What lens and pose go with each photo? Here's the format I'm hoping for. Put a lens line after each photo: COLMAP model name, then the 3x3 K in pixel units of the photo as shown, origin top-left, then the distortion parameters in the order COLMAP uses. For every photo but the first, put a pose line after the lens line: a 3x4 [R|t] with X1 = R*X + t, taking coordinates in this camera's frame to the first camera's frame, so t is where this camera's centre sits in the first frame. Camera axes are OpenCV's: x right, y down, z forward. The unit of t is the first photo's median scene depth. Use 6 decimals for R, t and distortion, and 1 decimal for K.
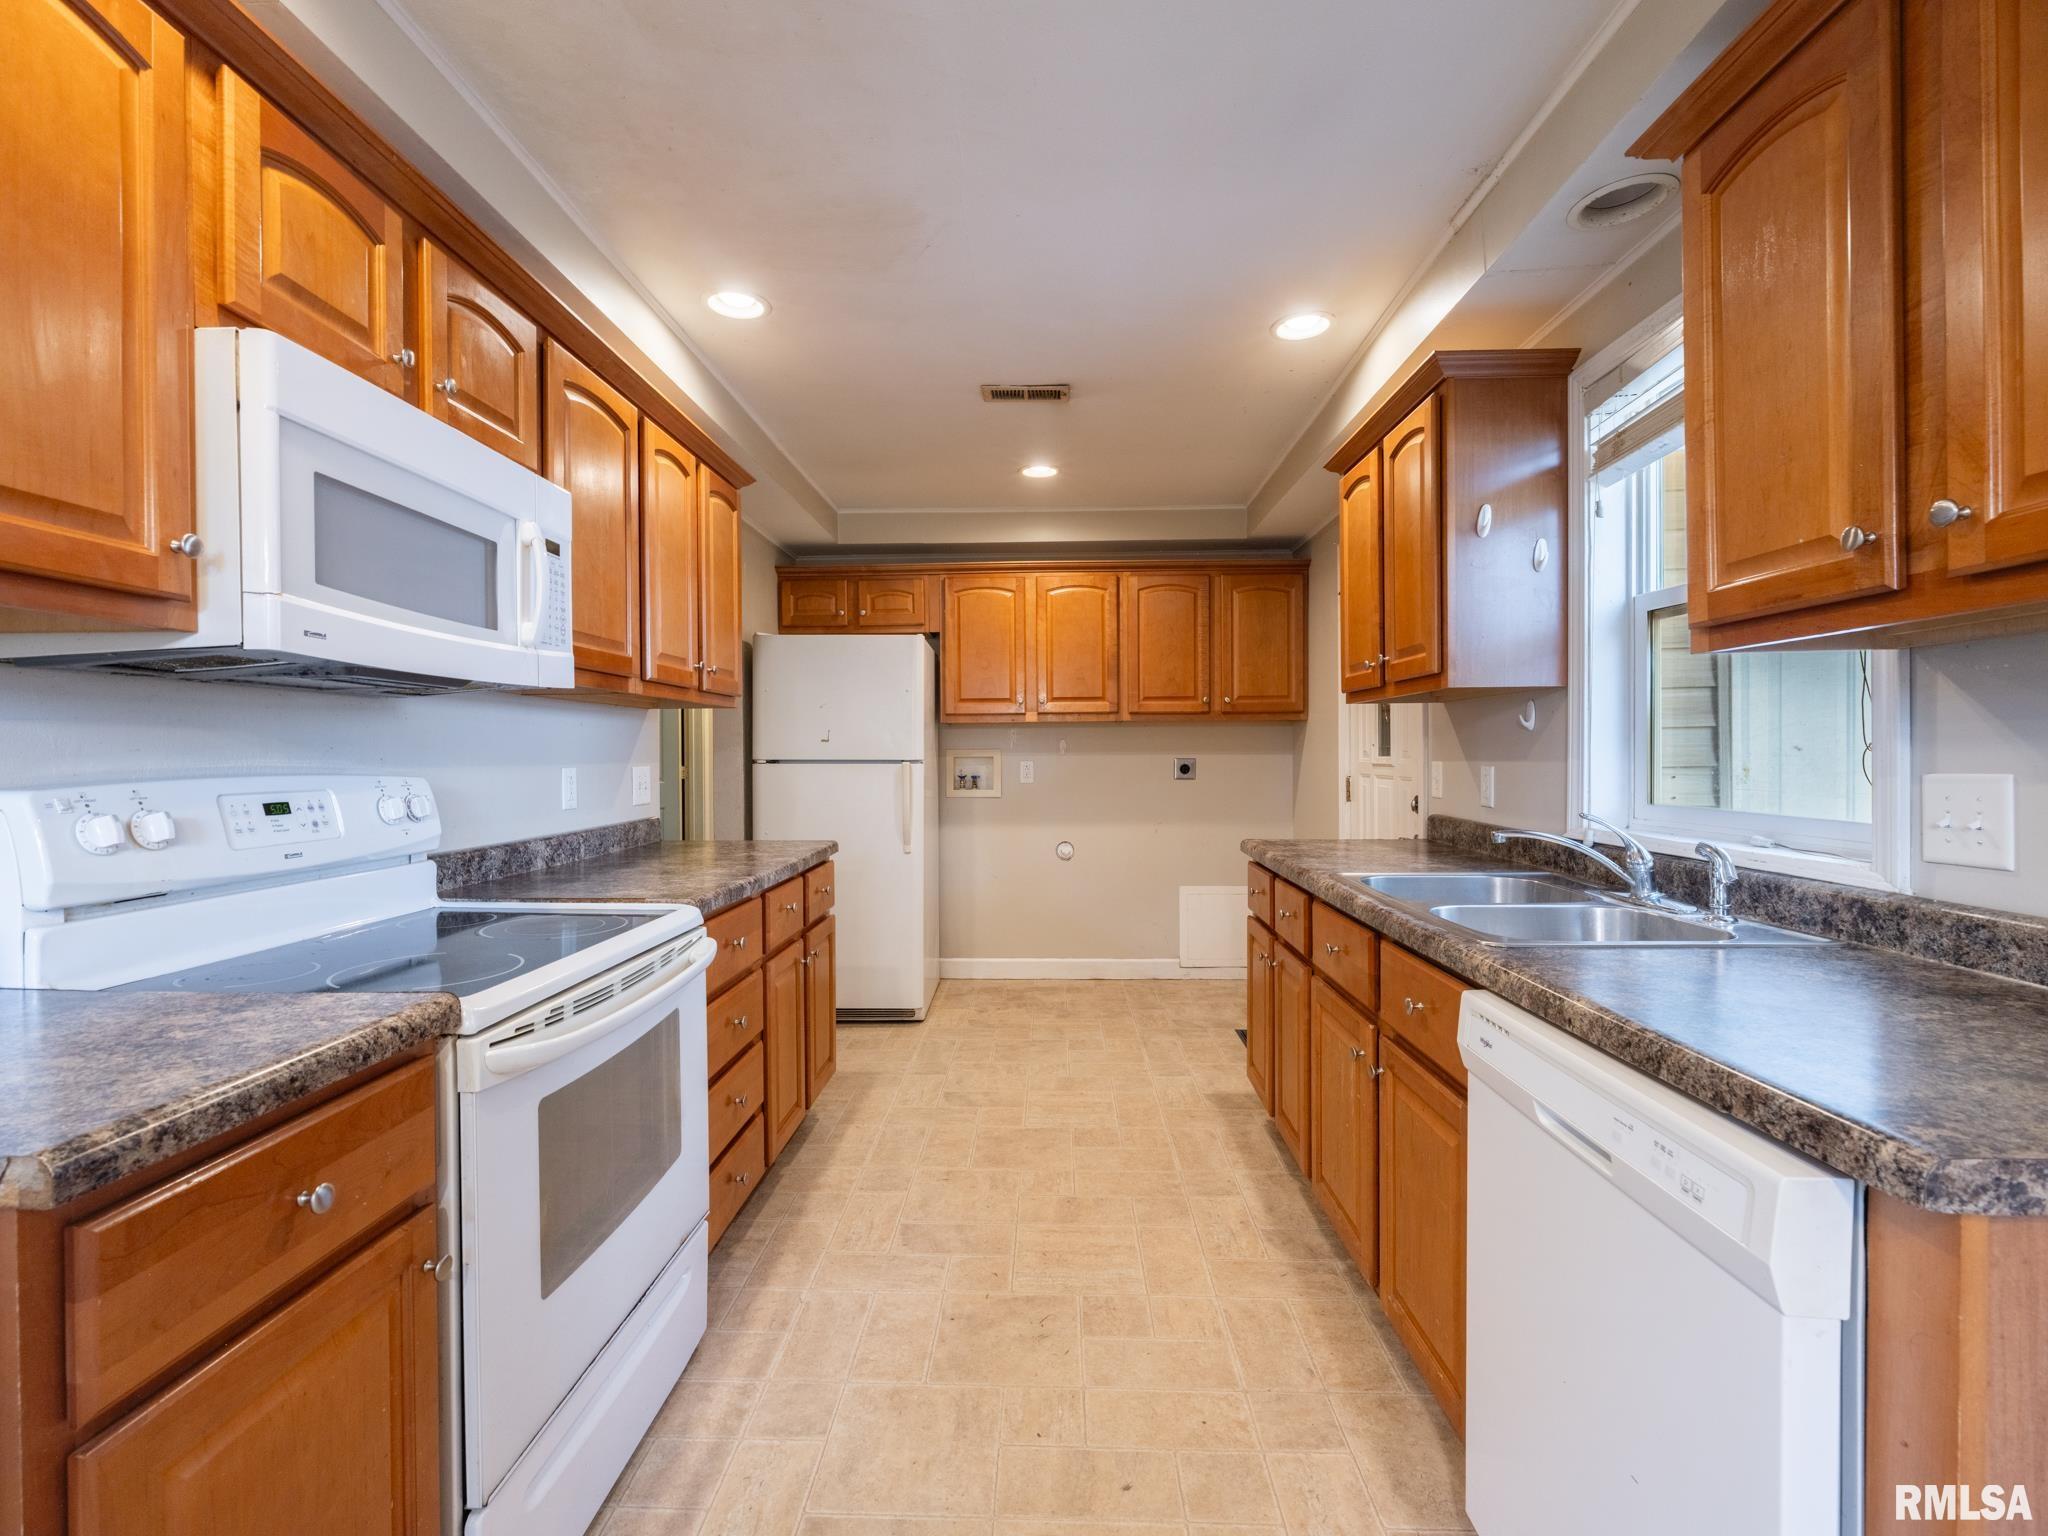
lens RADIAL K [[920.4, 0, 1022.5], [0, 920.4, 764.5], [0, 0, 1]] dist [-0.003104, 0.000266]
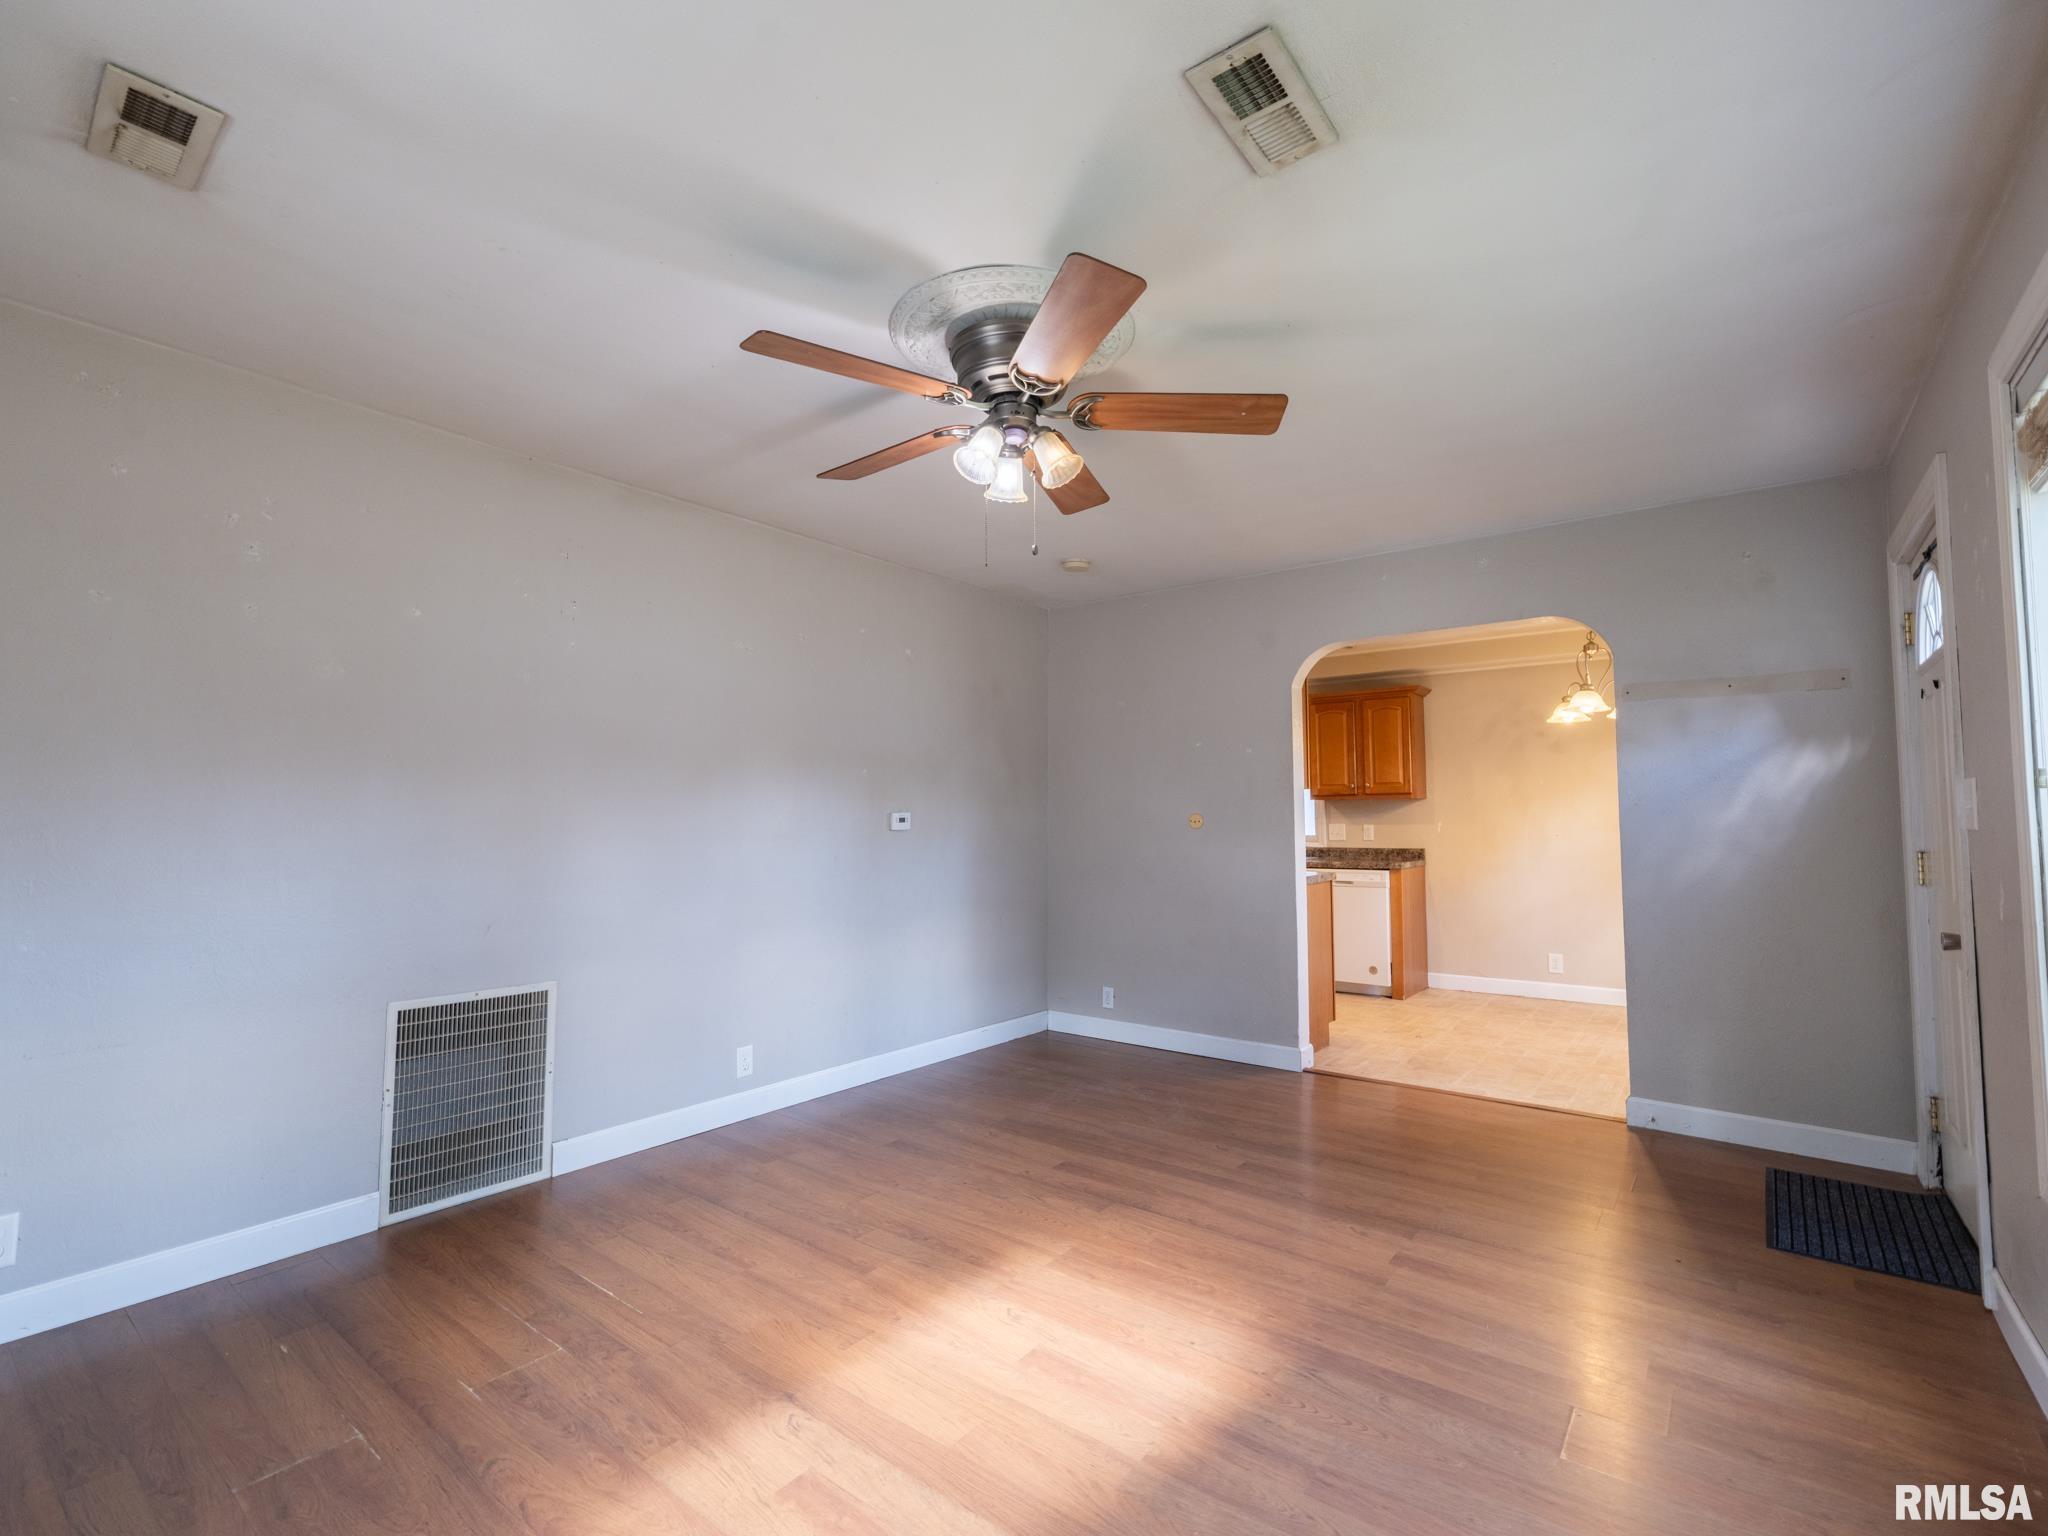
lens RADIAL K [[920.4, 0, 1022.5], [0, 920.4, 764.5], [0, 0, 1]] dist [-0.003104, 0.000266]
pose [[0.589406, 0.054054, 0.806026, -1.913491], [0.009156, 0.997248, -0.073574, 0.018452], [-0.807785, 0.050745, 0.587289, -0.310507]]
